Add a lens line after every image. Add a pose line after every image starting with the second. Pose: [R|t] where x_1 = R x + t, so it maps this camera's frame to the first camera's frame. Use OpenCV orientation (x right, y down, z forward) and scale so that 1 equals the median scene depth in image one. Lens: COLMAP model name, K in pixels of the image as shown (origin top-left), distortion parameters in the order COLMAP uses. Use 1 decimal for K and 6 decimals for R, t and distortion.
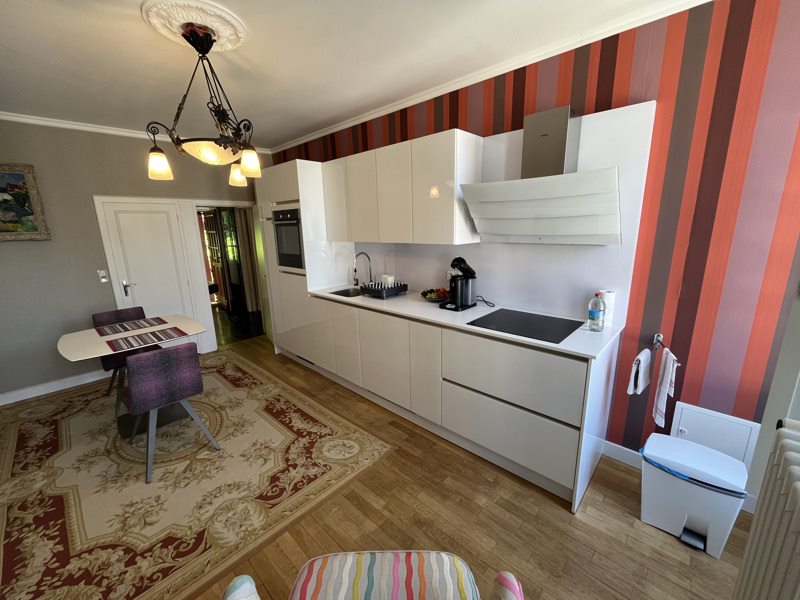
lens RADIAL K [[324.5, 0, 400.0], [0, 324.5, 300.0], [0, 0, 1]] dist [0.000433, -0.000010]
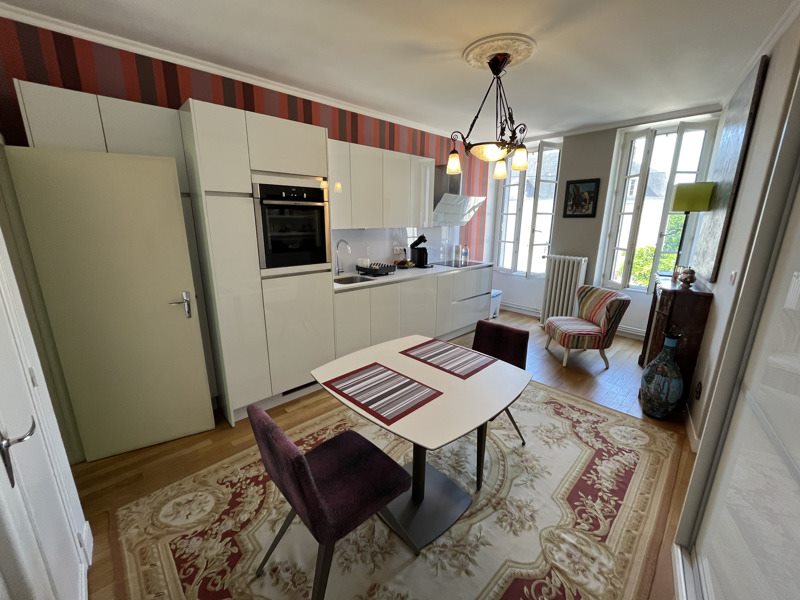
lens RADIAL K [[324.5, 0, 400.0], [0, 324.5, 300.0], [0, 0, 1]] dist [0.000433, -0.000010]
pose [[0.059190, -0.219159, 0.973892, -2.057998], [0.214117, 0.955683, 0.202048, -0.243833], [-0.975013, 0.196568, 0.103493, 1.404596]]
